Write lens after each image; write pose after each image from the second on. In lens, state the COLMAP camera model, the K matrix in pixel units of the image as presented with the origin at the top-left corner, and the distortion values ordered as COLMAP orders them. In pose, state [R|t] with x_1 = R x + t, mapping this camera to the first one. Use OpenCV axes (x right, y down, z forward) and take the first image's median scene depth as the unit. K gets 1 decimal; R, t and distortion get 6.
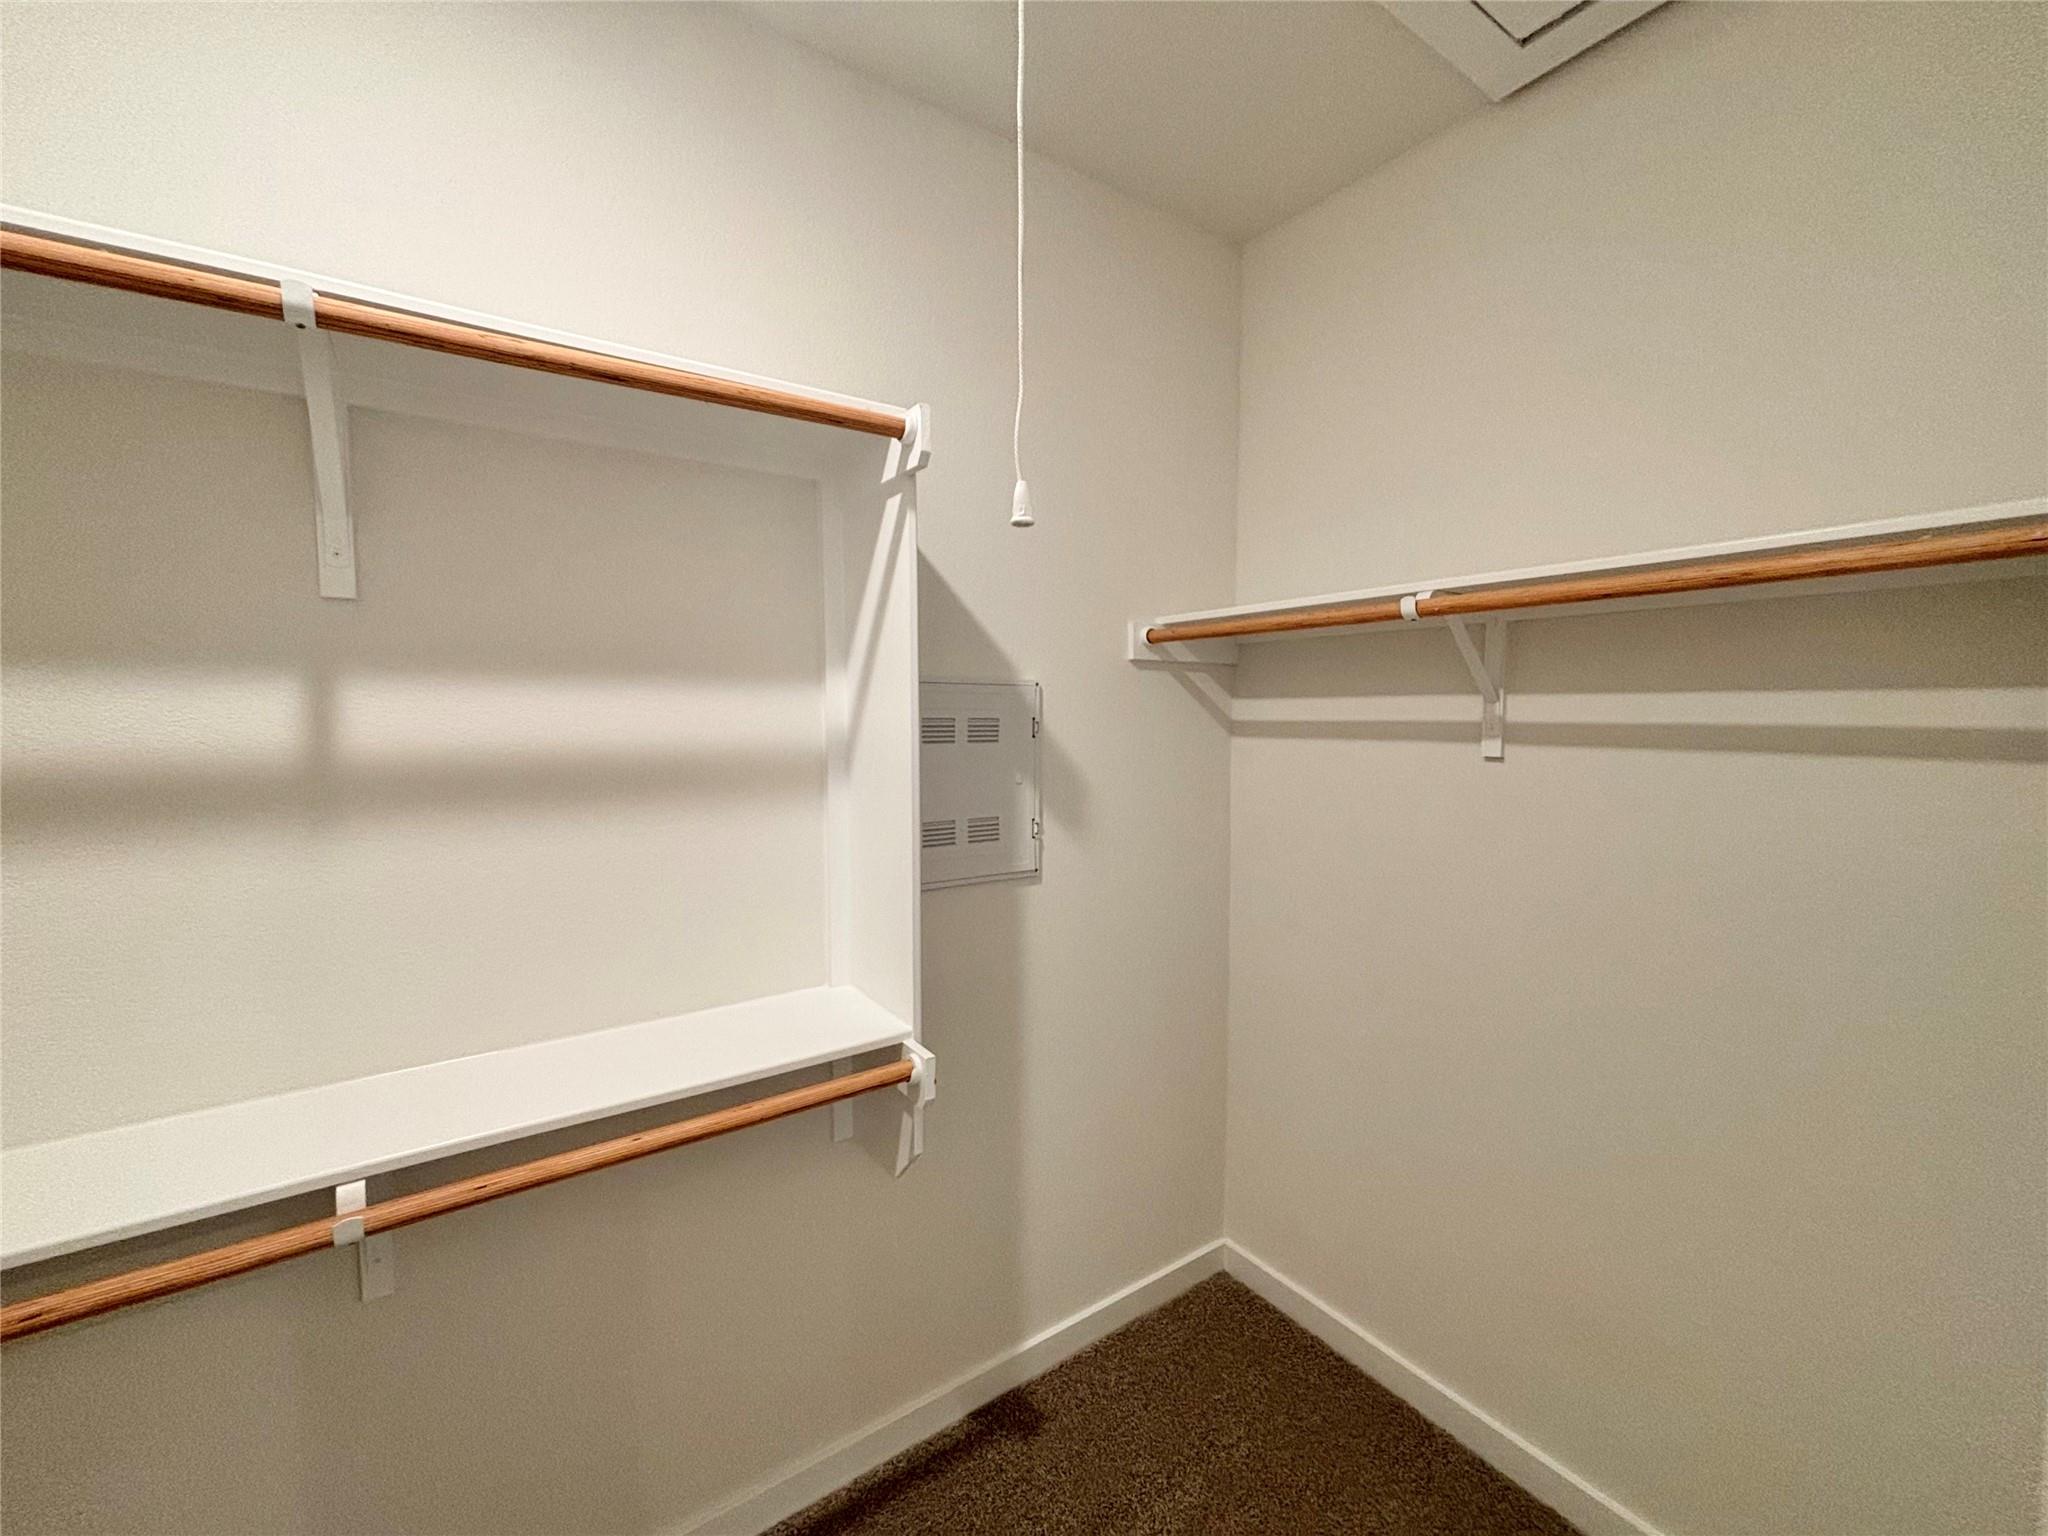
lens RADIAL K [[826.7, 0, 1024.8], [0, 826.7, 764.8], [0, 0, 1]] dist [-0.000328, 0.001501]
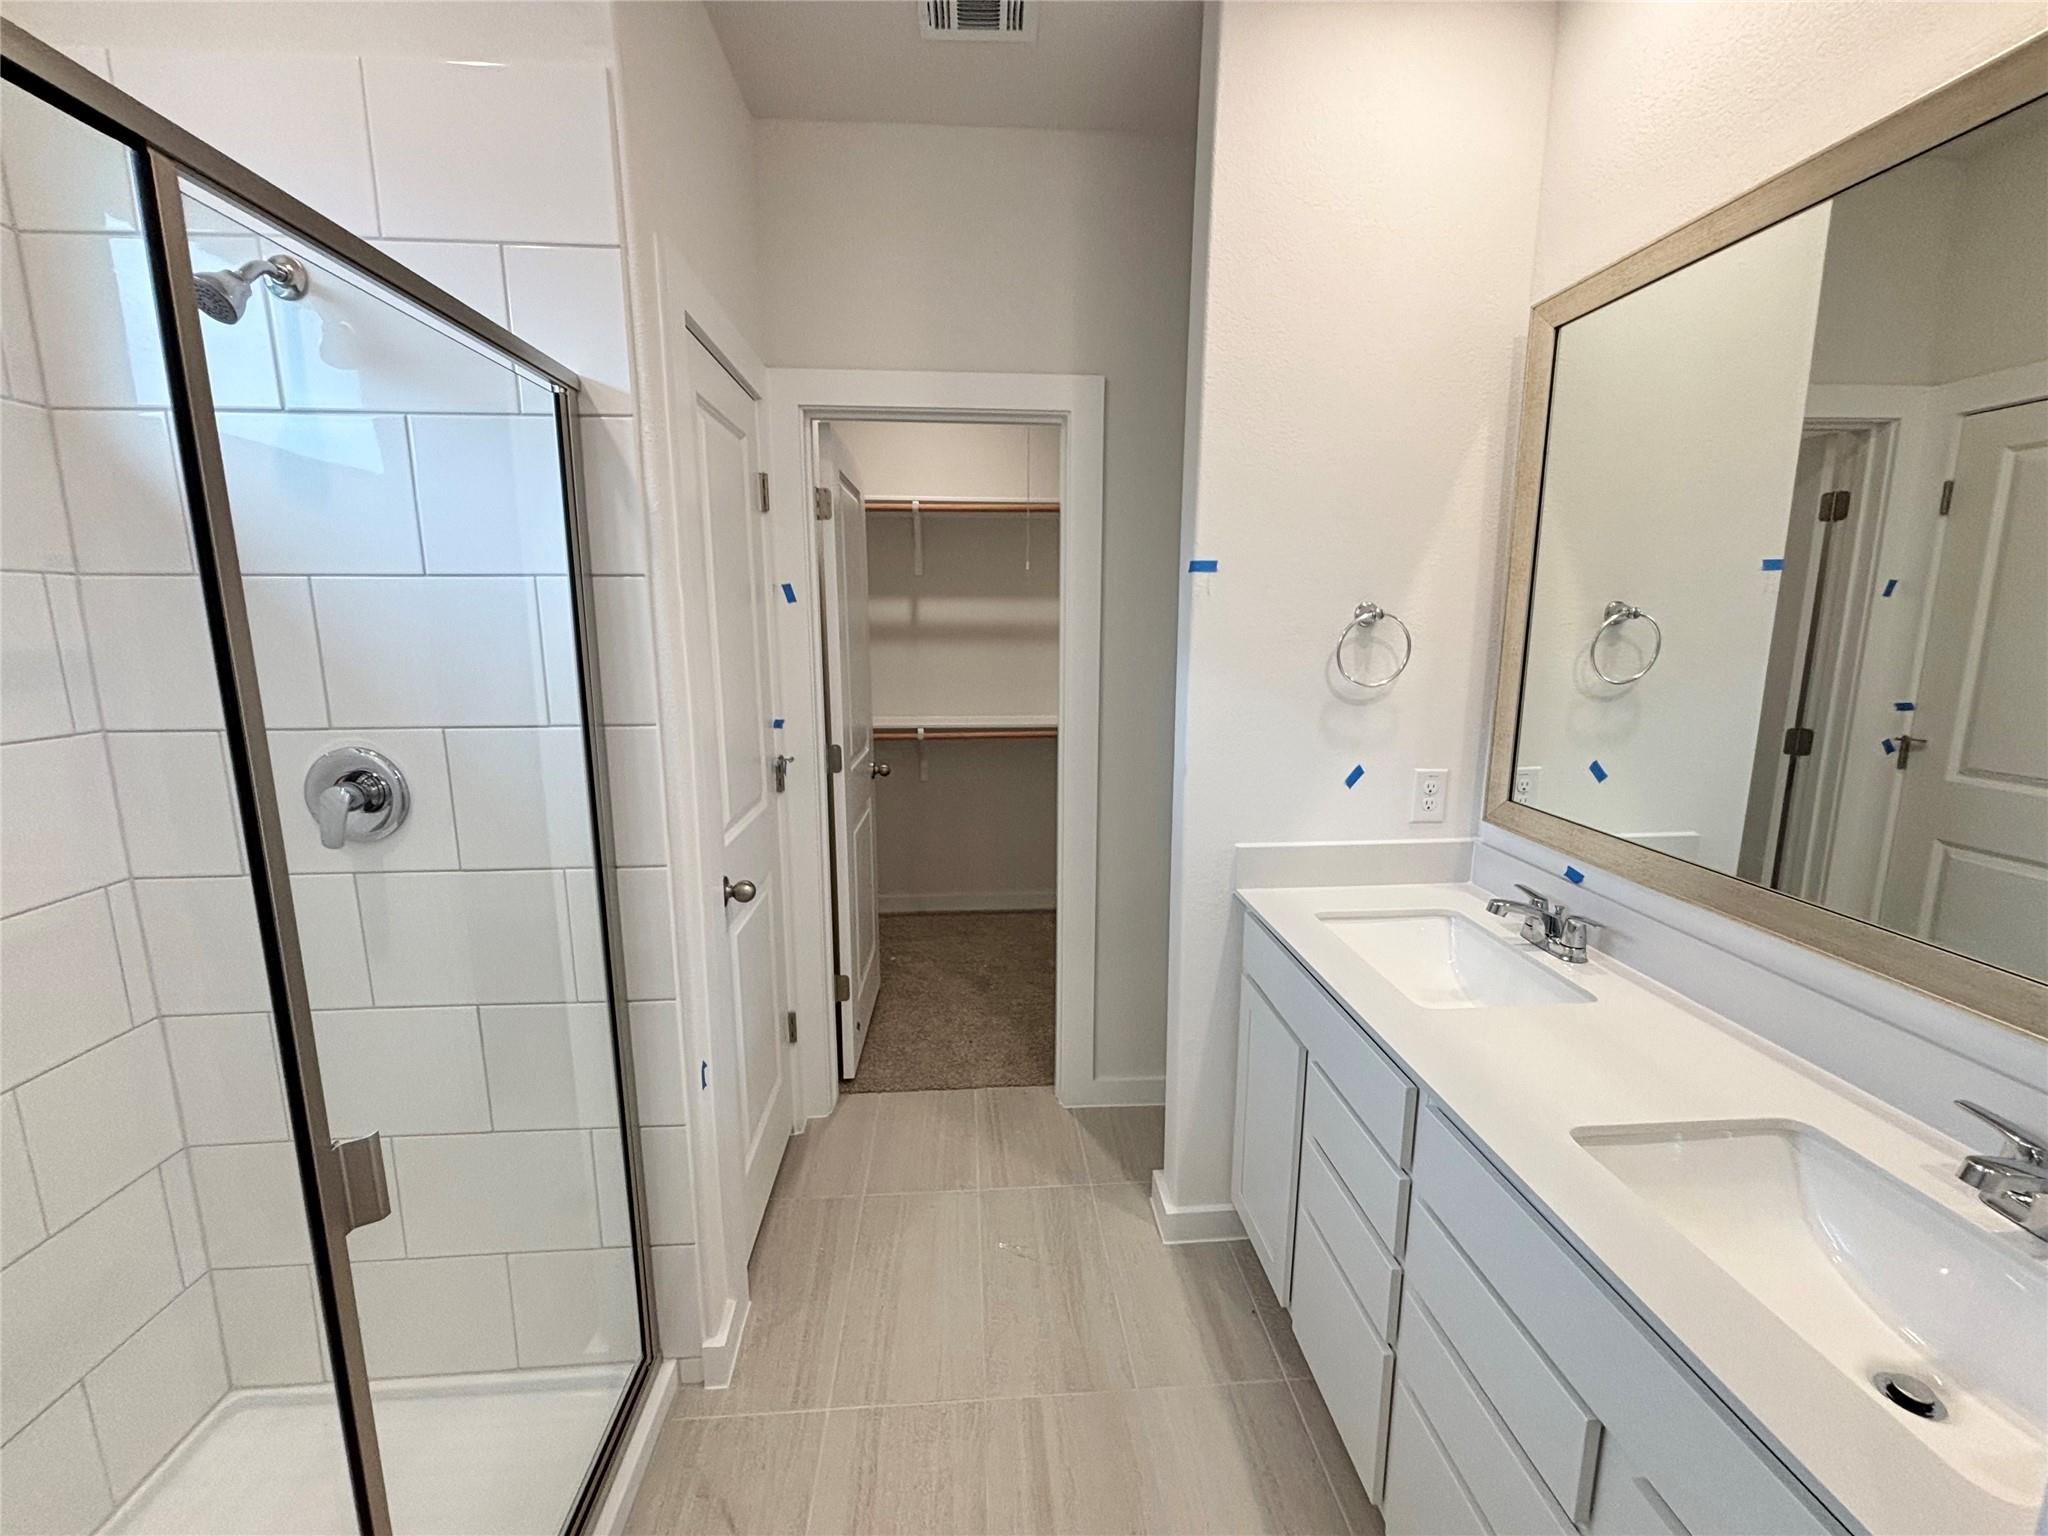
lens RADIAL K [[826.7, 0, 1024.9], [0, 826.7, 759.2], [0, 0, 1]] dist [-0.000328, 0.001501]
pose [[0.861349, 0.093862, -0.499267, 1.571307], [-0.036356, 0.991652, 0.123708, 0.133909], [0.506710, -0.088405, 0.857572, -2.108231]]
